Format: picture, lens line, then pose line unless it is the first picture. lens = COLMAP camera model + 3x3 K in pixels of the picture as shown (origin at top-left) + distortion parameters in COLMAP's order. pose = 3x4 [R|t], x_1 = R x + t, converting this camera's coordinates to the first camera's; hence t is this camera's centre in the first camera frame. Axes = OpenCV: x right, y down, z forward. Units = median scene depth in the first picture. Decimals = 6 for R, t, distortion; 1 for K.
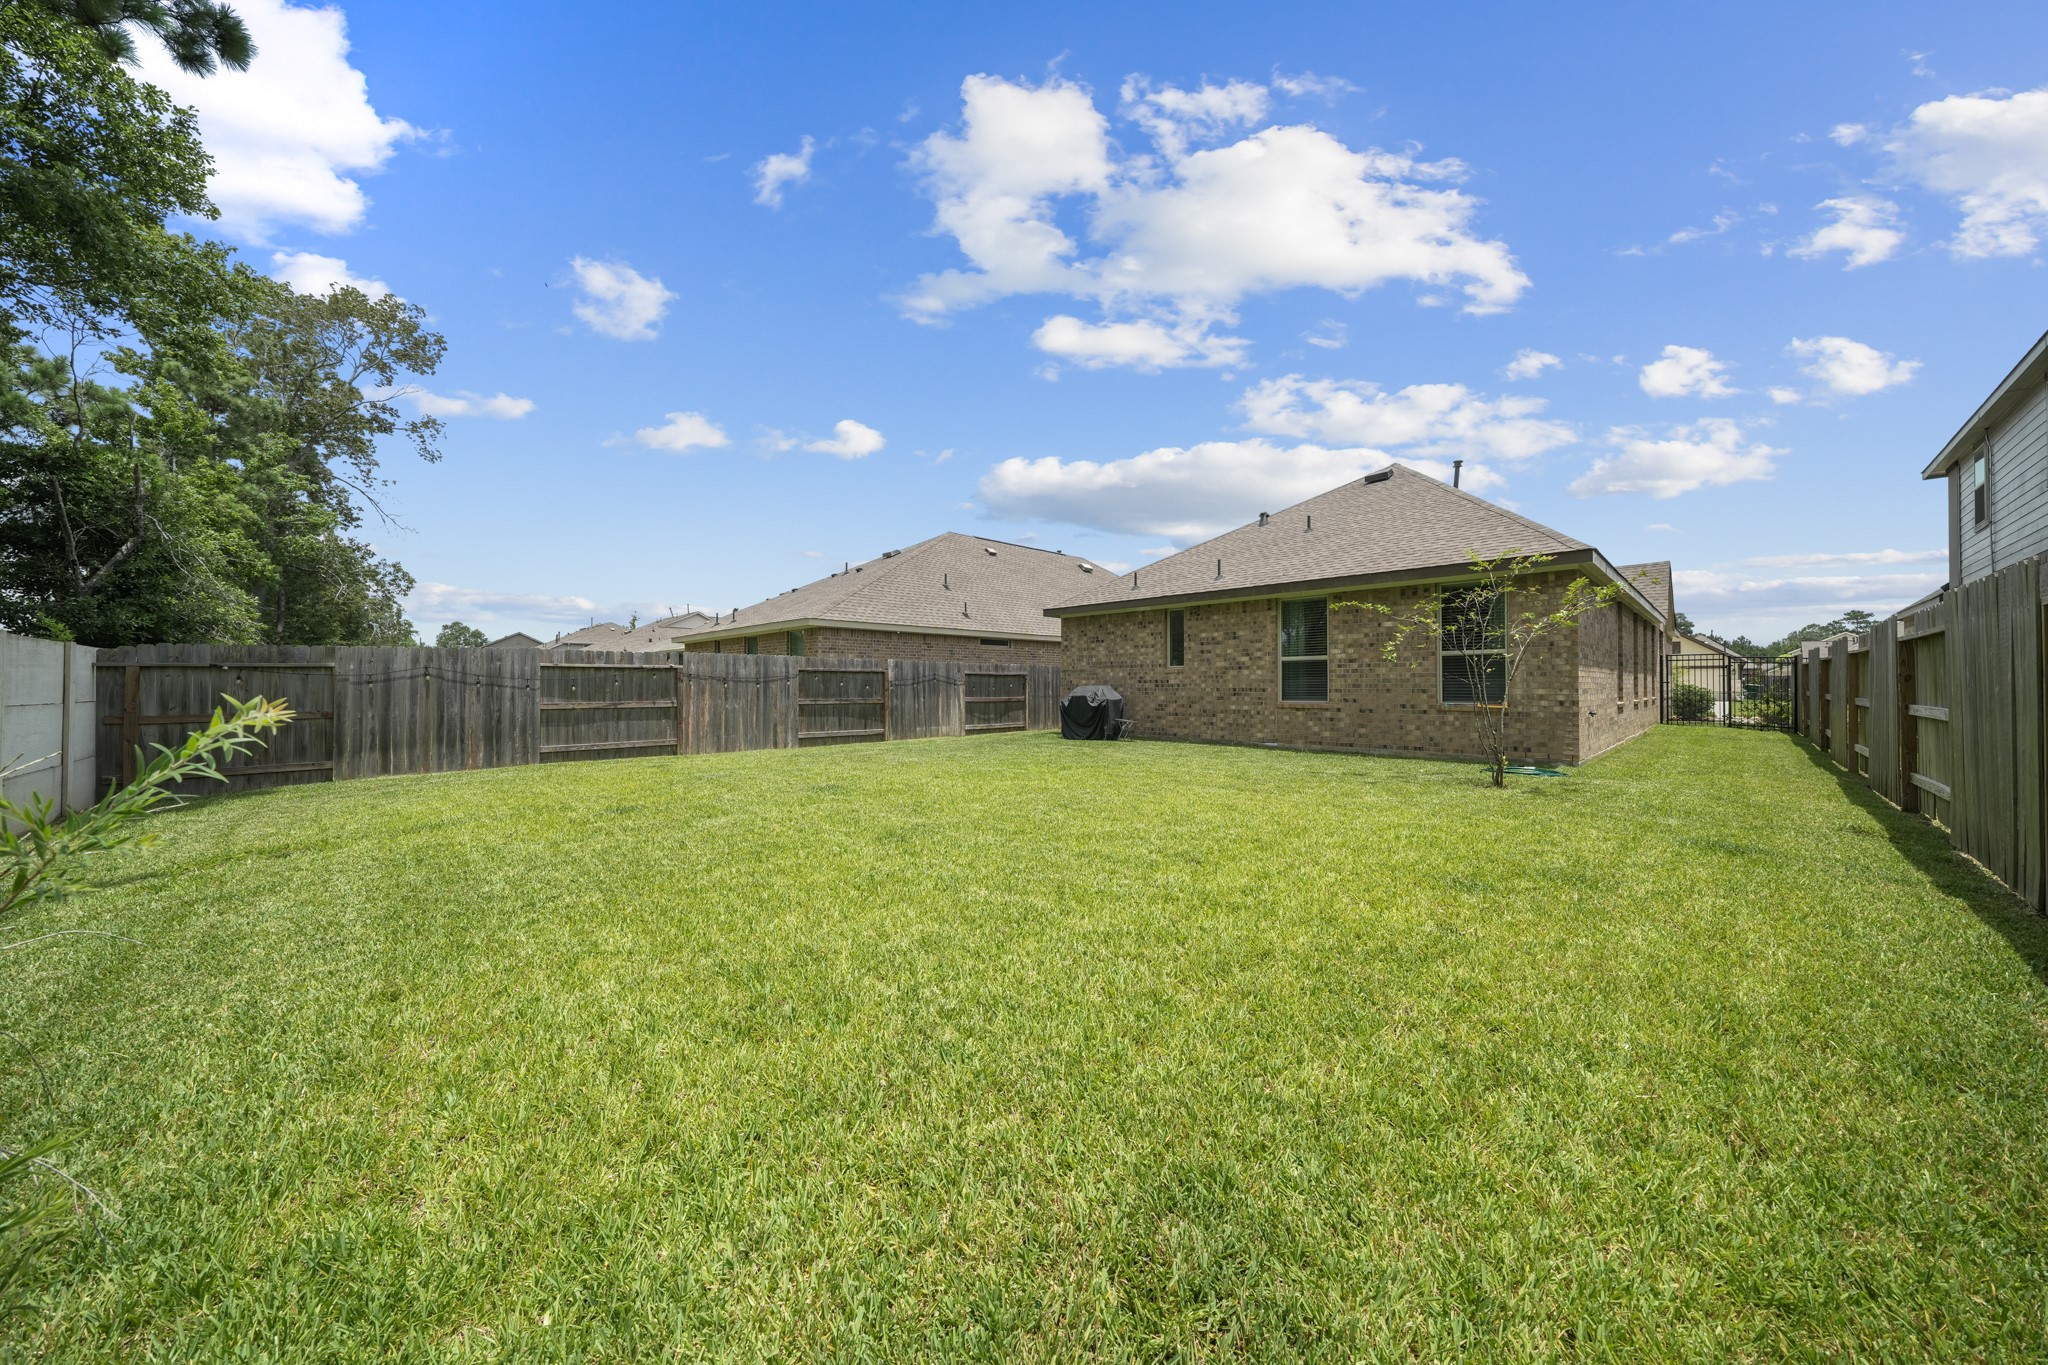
lens RADIAL K [[688.3, 0, 1013.1], [0, 688.3, 670.9], [0, 0, 1]] dist [-0.007539, 0.000470]
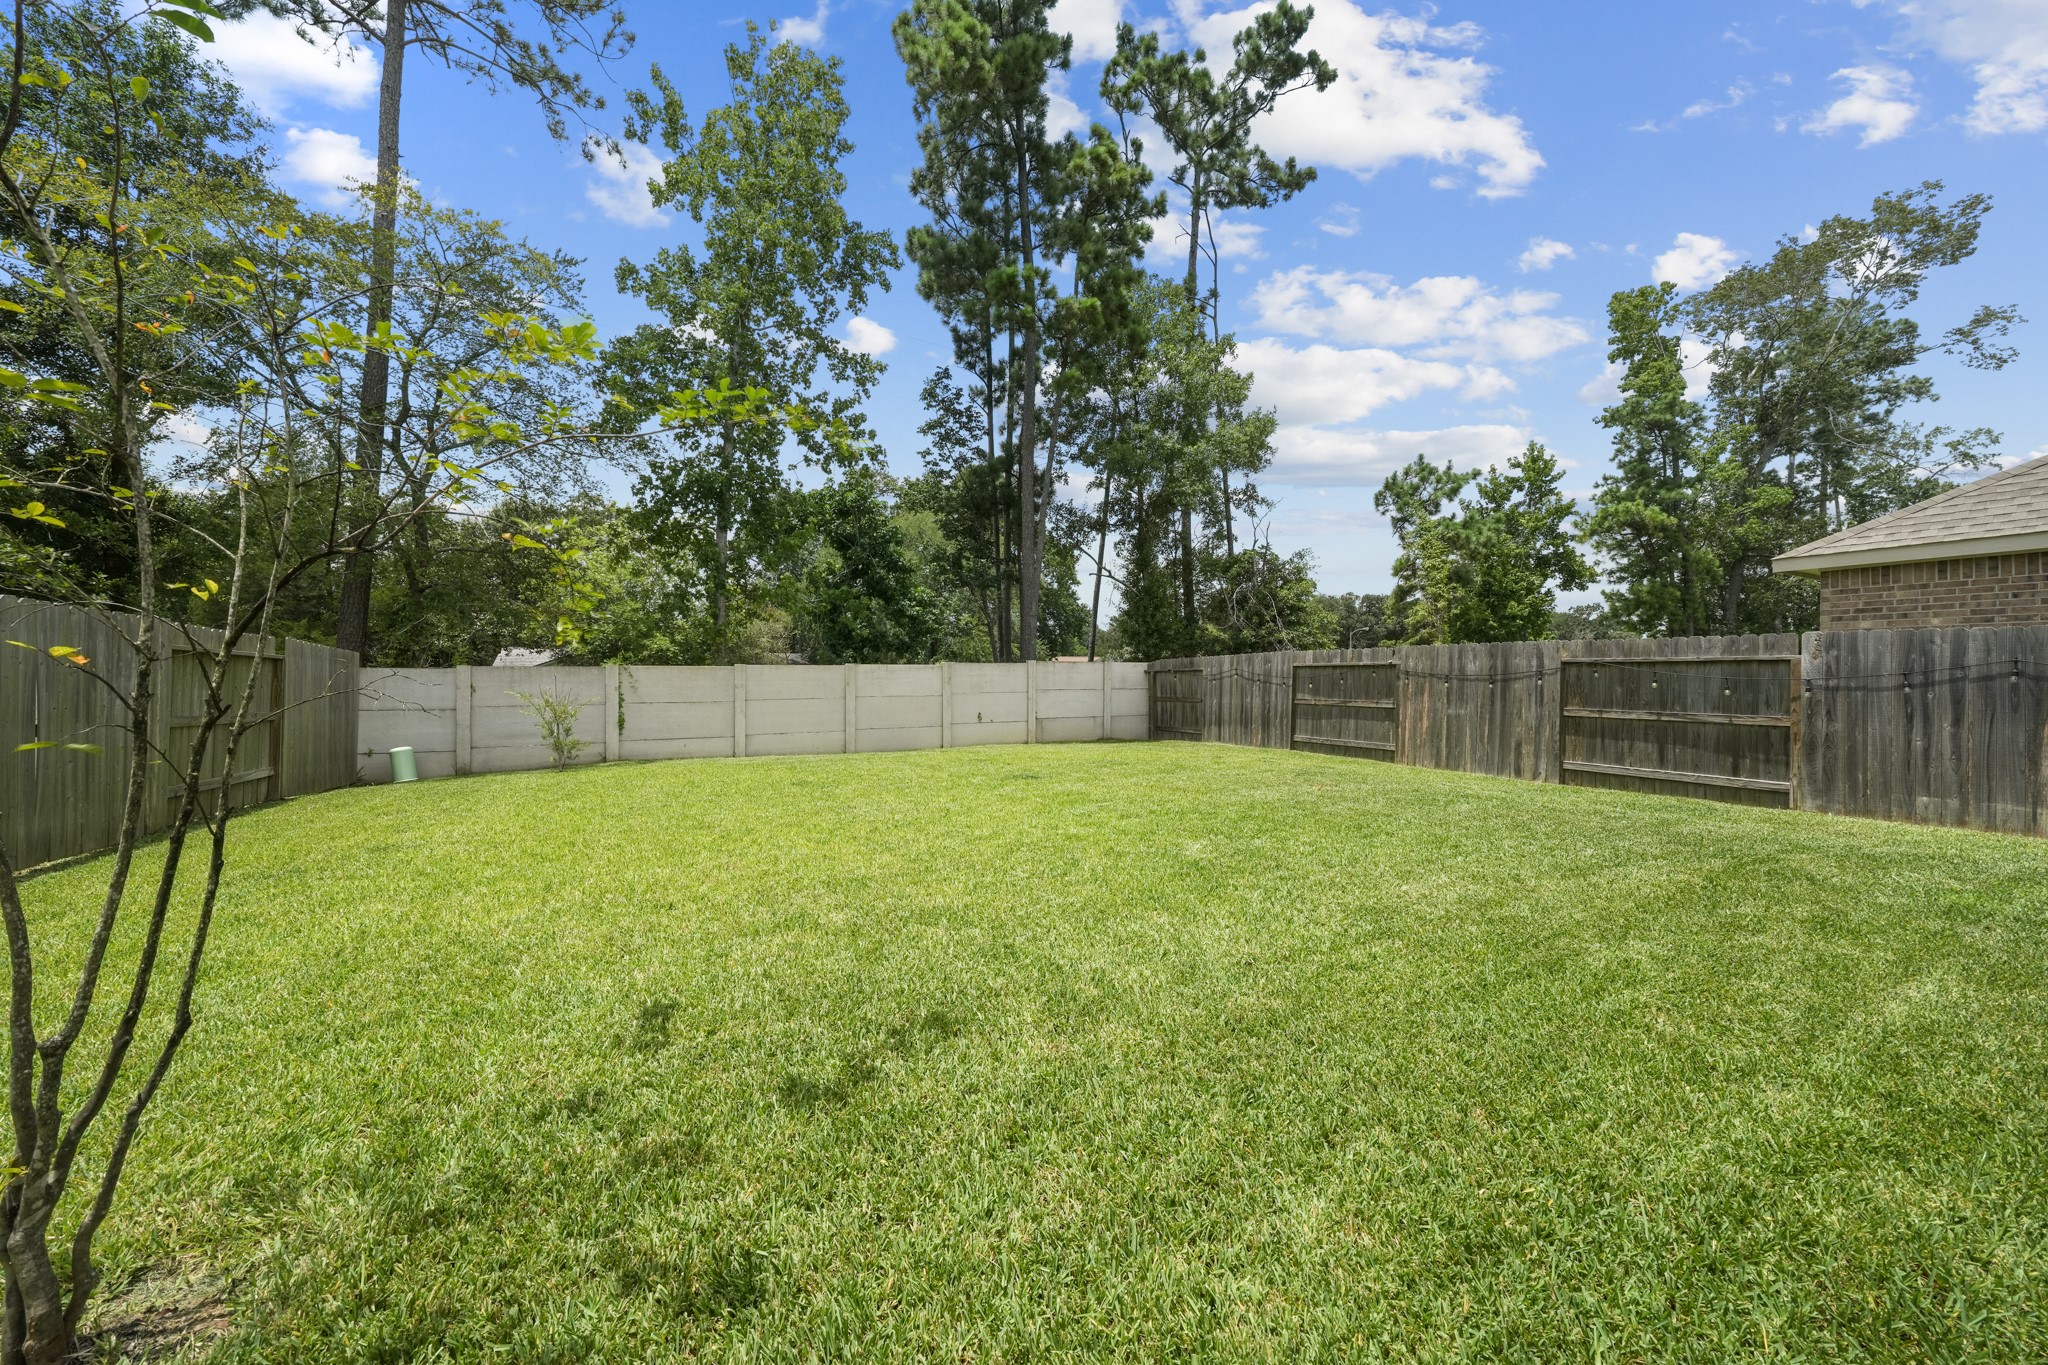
lens RADIAL K [[688.3, 0, 1021.1], [0, 688.3, 677.1], [0, 0, 1]] dist [-0.007539, 0.000470]
pose [[-0.284780, 0.003073, -0.958588, 0.445214], [0.020001, 0.999796, -0.002737, 0.004405], [0.958384, -0.019952, -0.284784, 0.708984]]
